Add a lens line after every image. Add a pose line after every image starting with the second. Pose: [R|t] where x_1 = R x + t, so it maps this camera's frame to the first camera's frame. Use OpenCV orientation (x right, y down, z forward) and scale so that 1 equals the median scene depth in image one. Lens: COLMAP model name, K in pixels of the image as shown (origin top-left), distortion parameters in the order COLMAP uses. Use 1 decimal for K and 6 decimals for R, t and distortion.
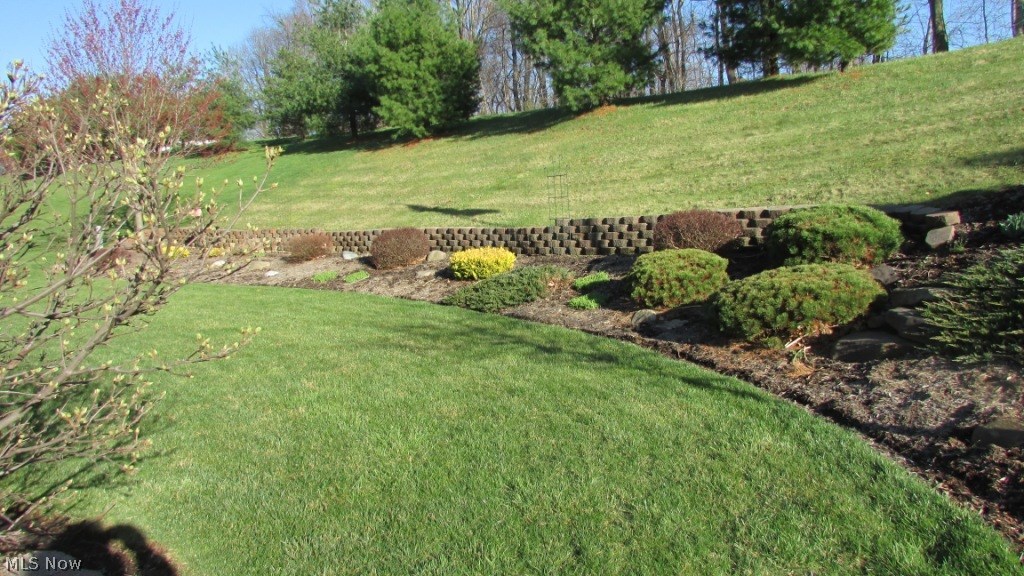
lens RADIAL K [[813.2, 0, 512.5], [0, 813.2, 288.3], [0, 0, 1]] dist [0.004589, -0.001047]
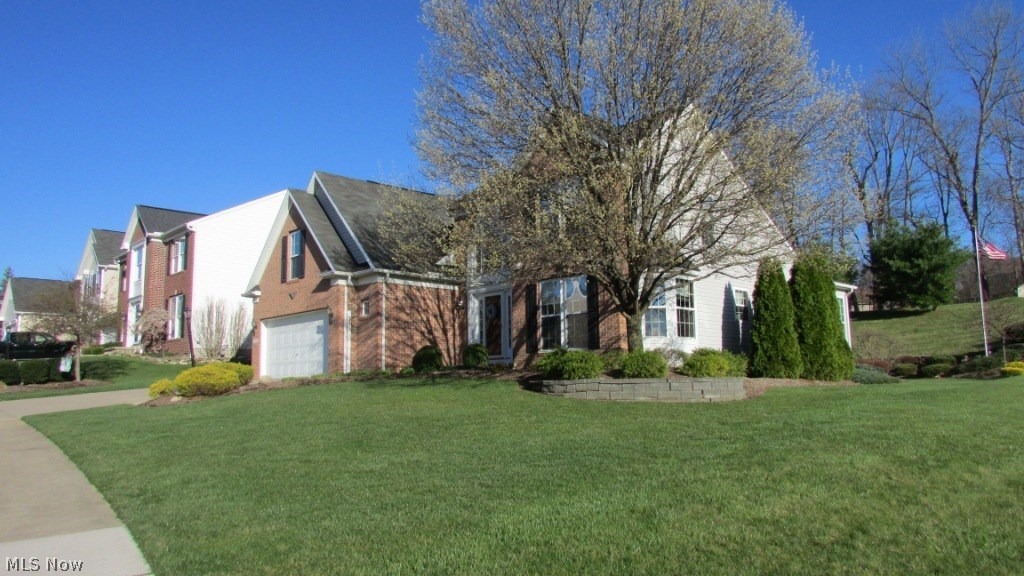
lens RADIAL K [[813.2, 0, 511.0], [0, 813.2, 282.8], [0, 0, 1]] dist [0.004589, -0.001047]
pose [[0.996525, 0.023836, -0.079816, -0.992940], [-0.040651, 0.975499, -0.216214, 0.357336], [0.072707, 0.218708, 0.973078, -2.227560]]
